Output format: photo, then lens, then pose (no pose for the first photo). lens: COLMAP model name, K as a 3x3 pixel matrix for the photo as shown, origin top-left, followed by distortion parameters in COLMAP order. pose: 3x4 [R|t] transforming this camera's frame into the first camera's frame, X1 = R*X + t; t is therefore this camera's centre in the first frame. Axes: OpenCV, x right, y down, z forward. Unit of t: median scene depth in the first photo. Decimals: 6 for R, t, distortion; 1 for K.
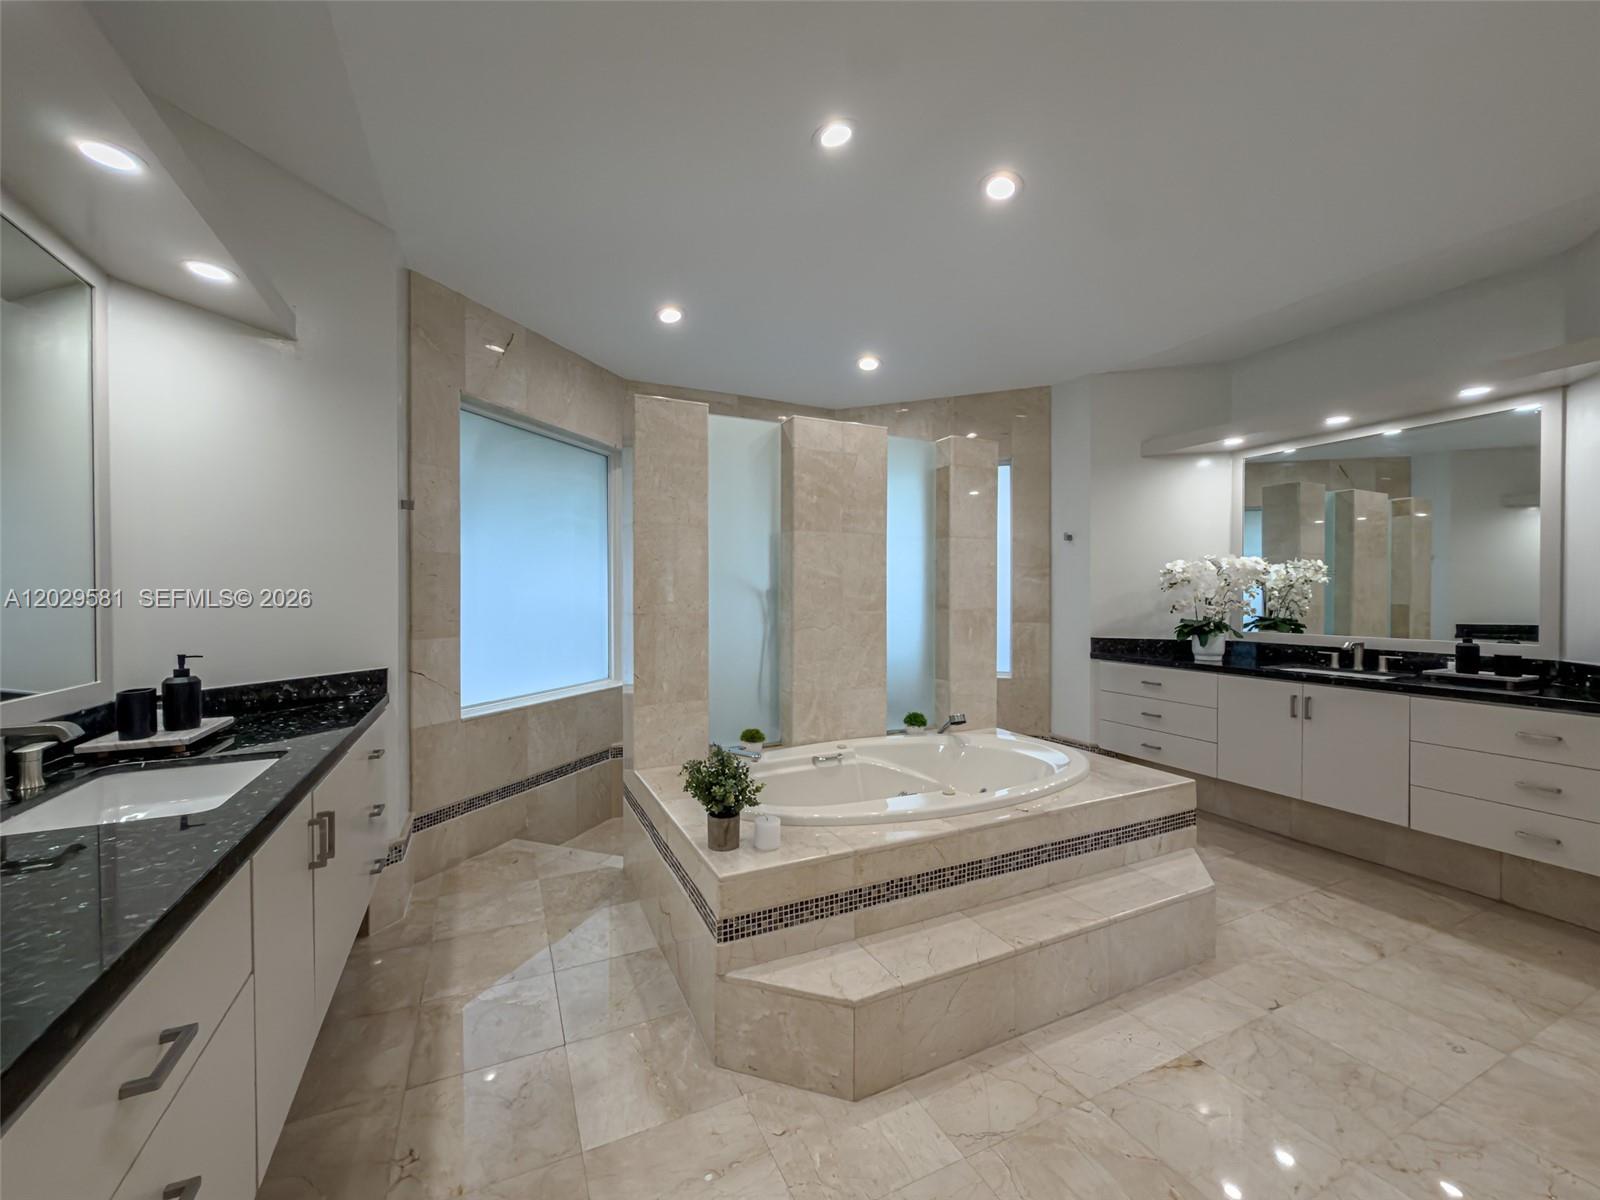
lens RADIAL K [[642.4, 0, 801.1], [0, 642.4, 601.7], [0, 0, 1]] dist [-0.002292, -0.000080]
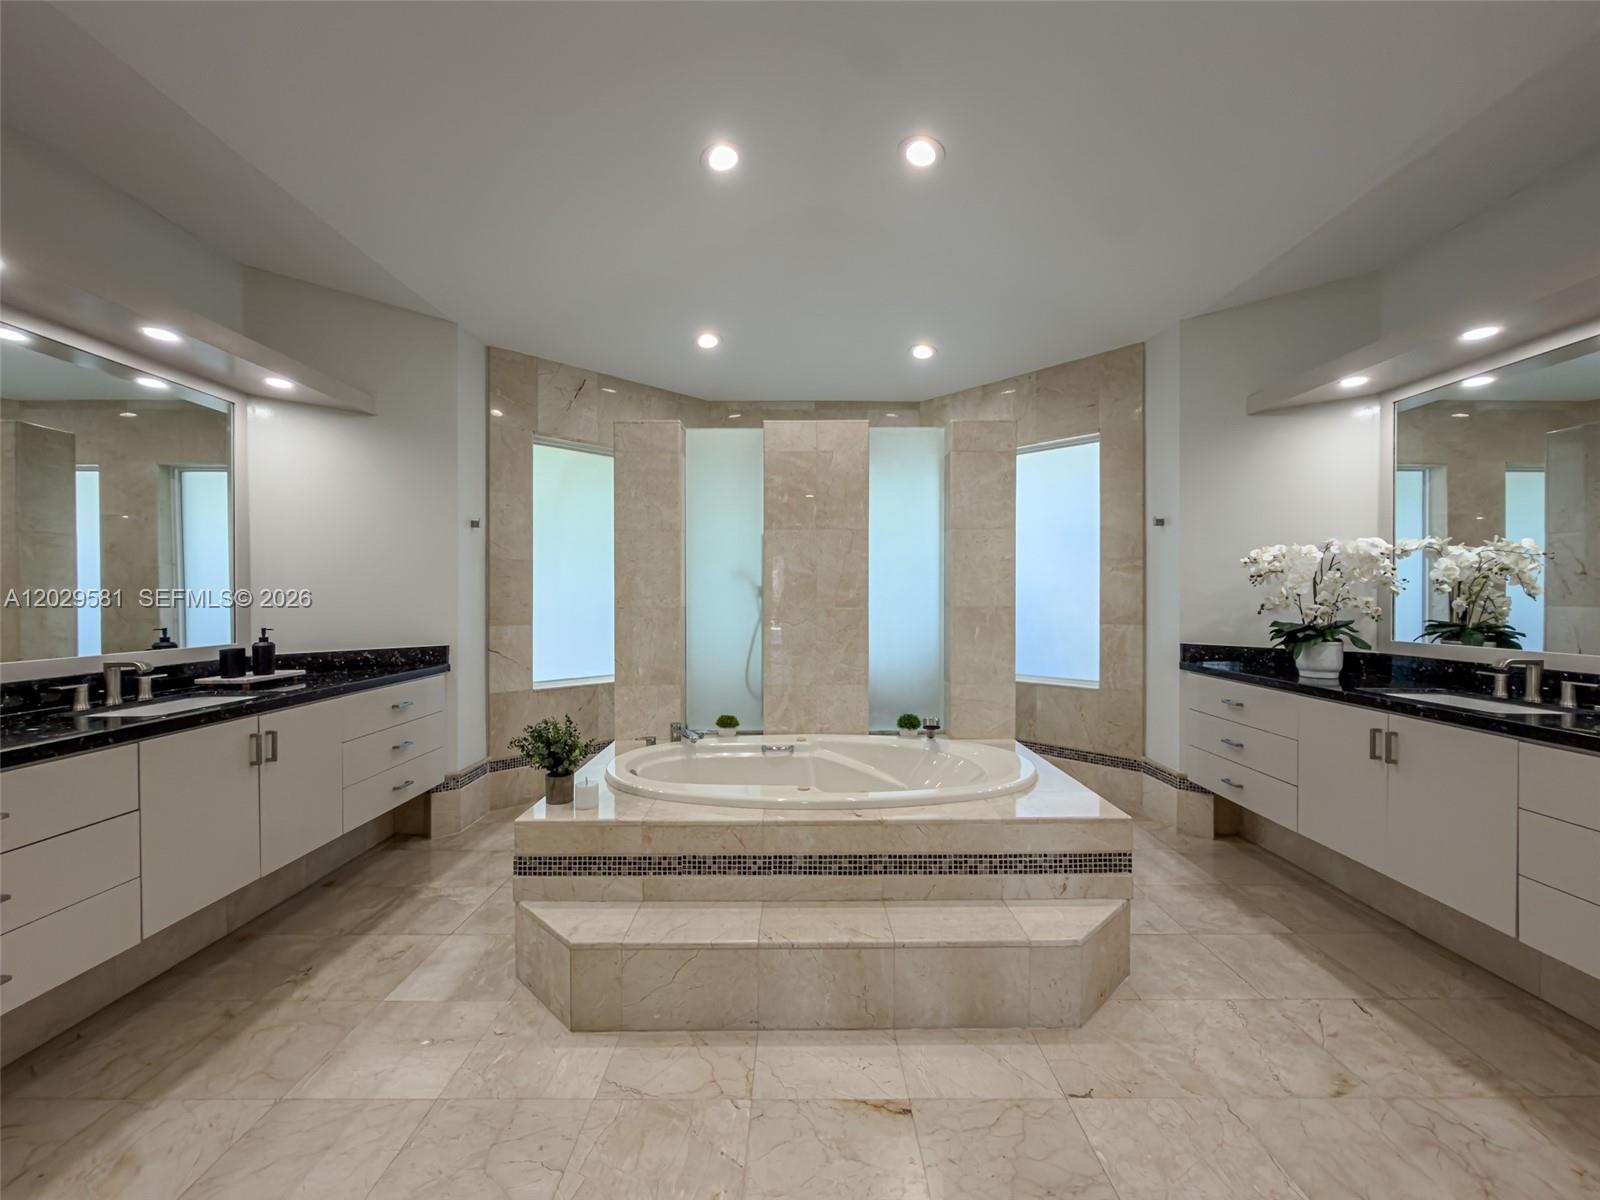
lens RADIAL K [[642.4, 0, 801.1], [0, 642.4, 601.7], [0, 0, 1]] dist [-0.002292, -0.000080]
pose [[0.903027, 0.003673, -0.429569, 0.514724], [-0.004198, 0.999991, -0.000275, 0.006979], [0.429564, 0.002052, 0.903034, 0.078227]]
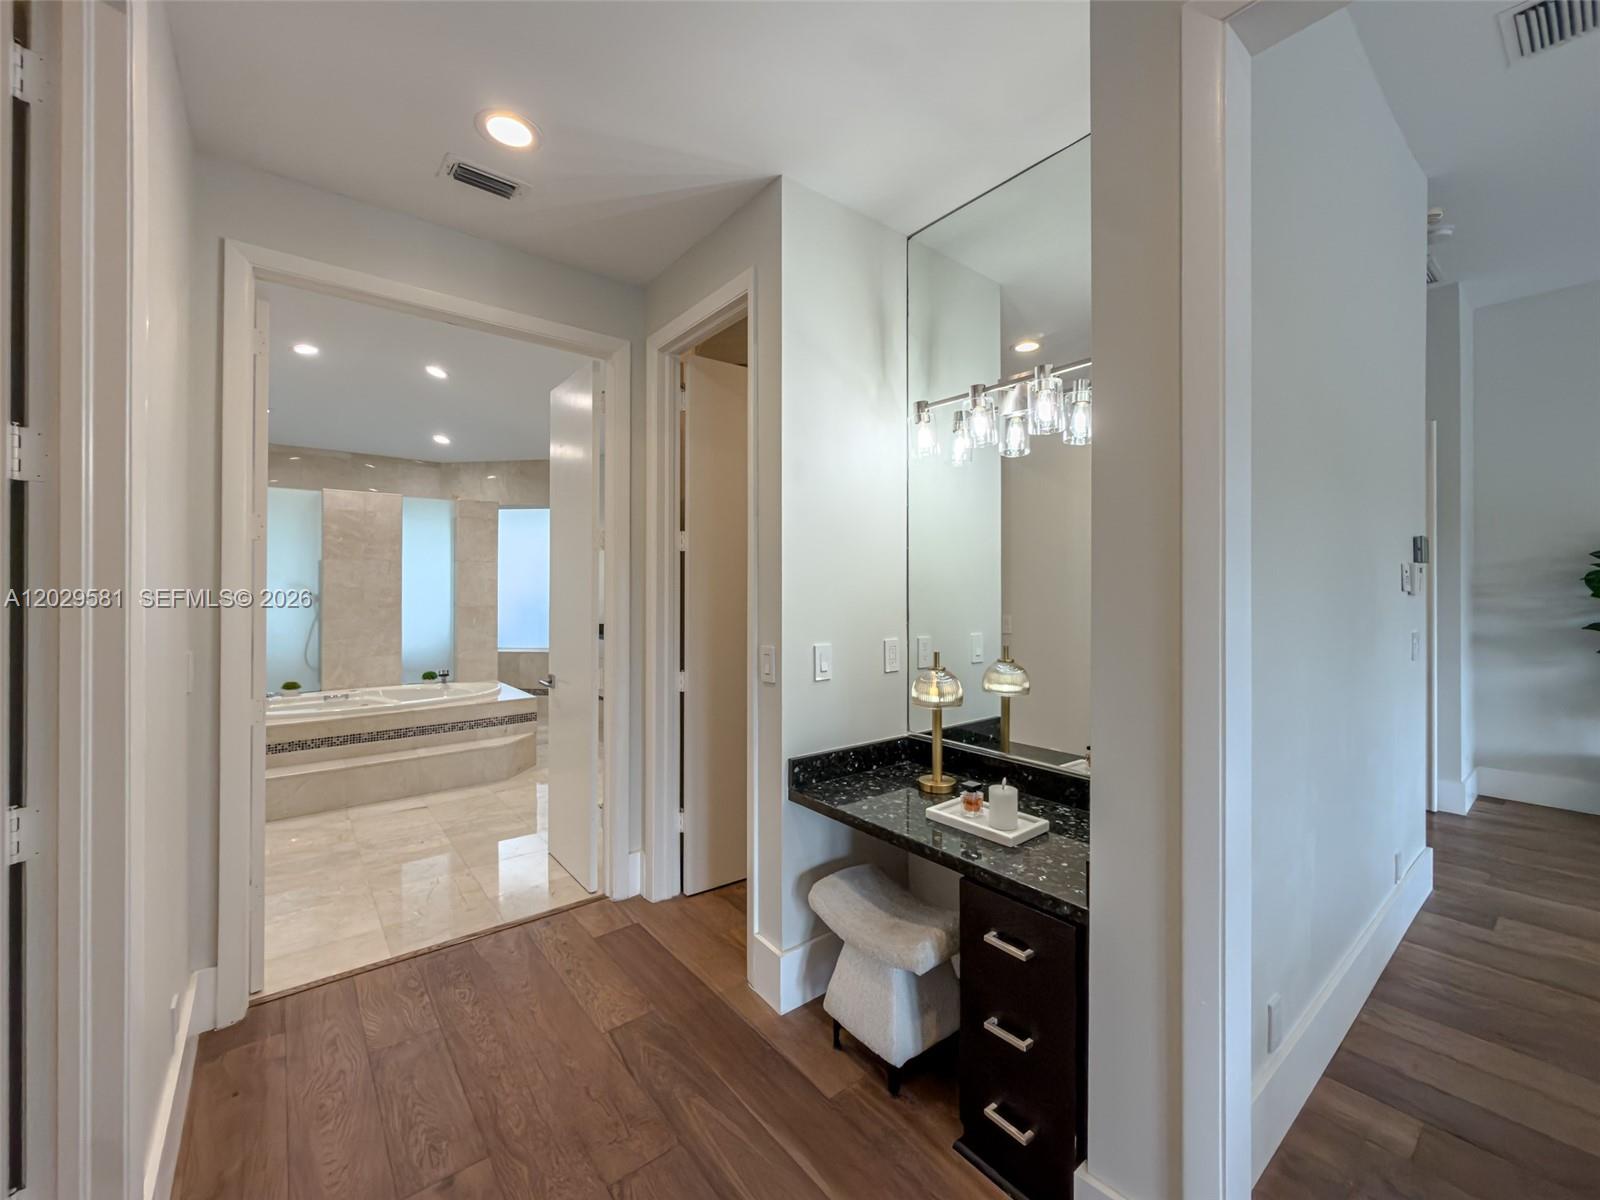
lens RADIAL K [[648.9, 0, 806.3], [0, 648.9, 586.8], [0, 0, 1]] dist [0.000185, 0.000021]
pose [[0.972057, 0.001841, 0.234740, 0.824710], [0.001307, 0.999911, -0.013254, -0.017600], [-0.234743, 0.013190, 0.971968, -0.922700]]
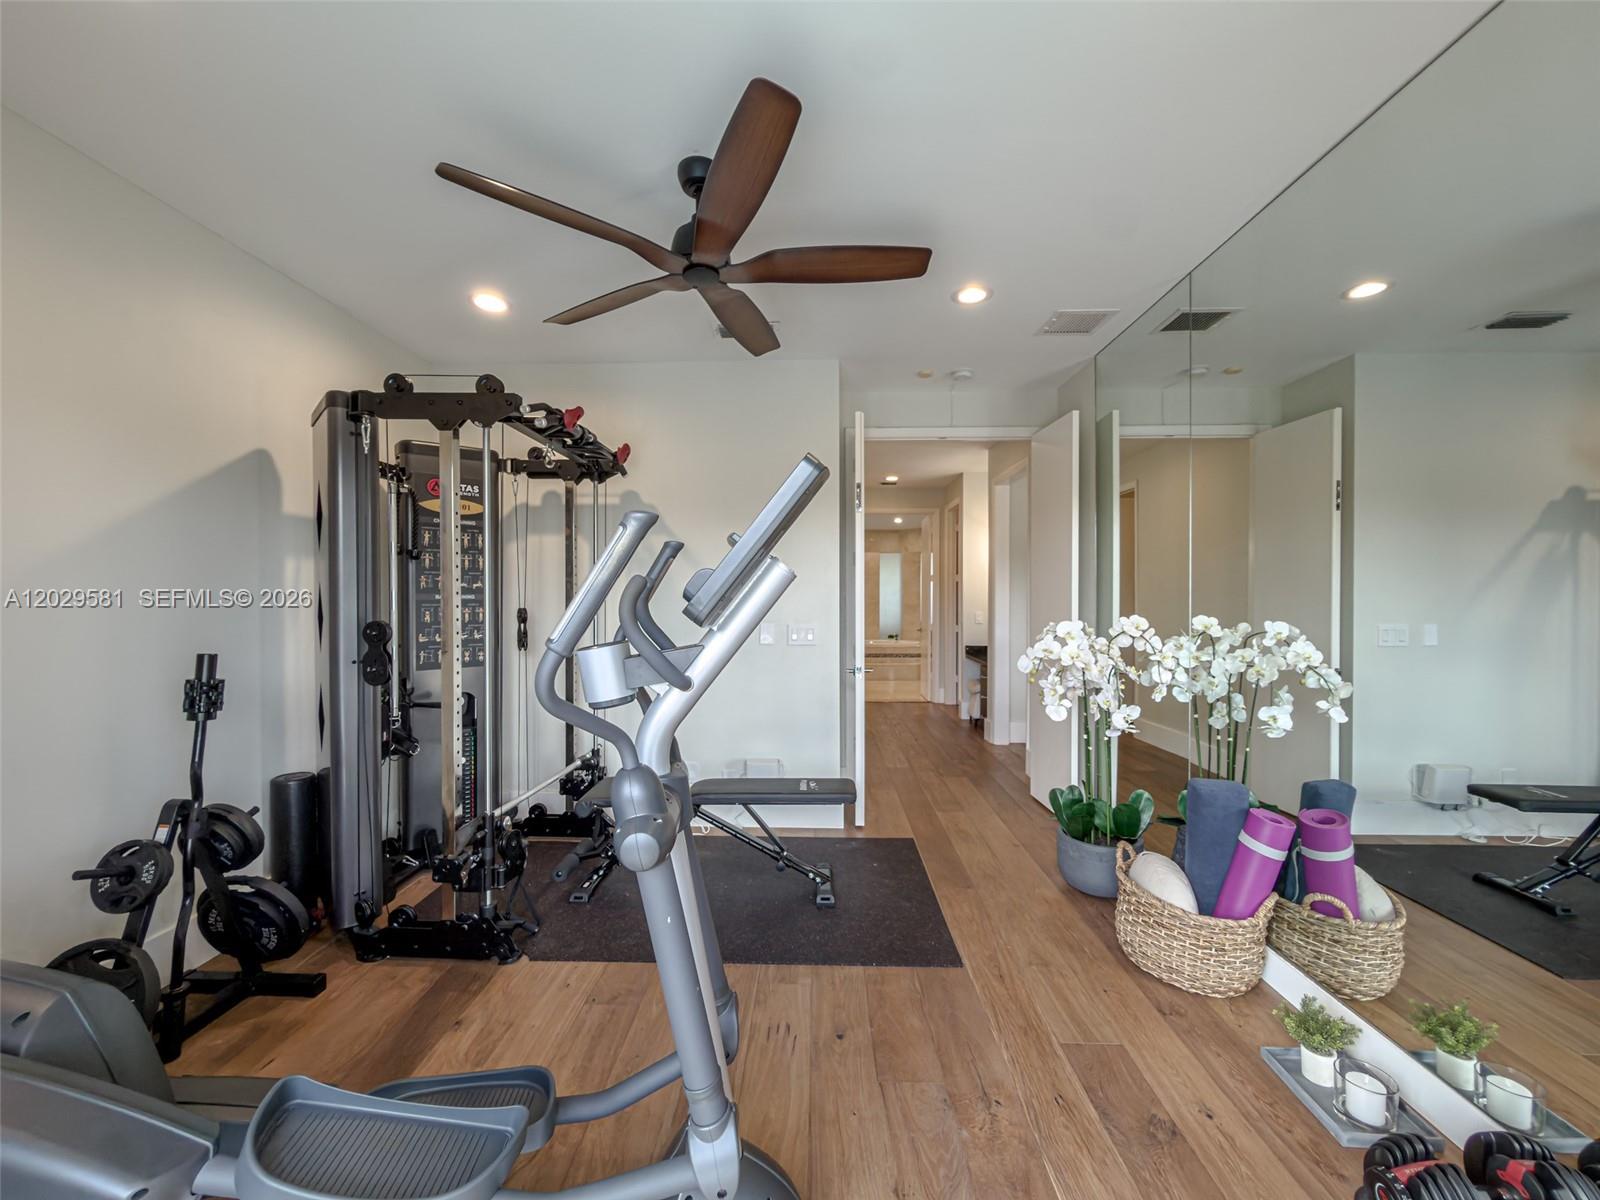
lens RADIAL K [[642.4, 0, 801.1], [0, 642.4, 601.7], [0, 0, 1]] dist [-0.002292, -0.000080]
pose [[0.890642, 0.004398, -0.454684, 1.509120], [-0.005207, 0.999986, -0.000526, 0.003495], [0.454676, 0.002836, 0.890653, -2.608549]]
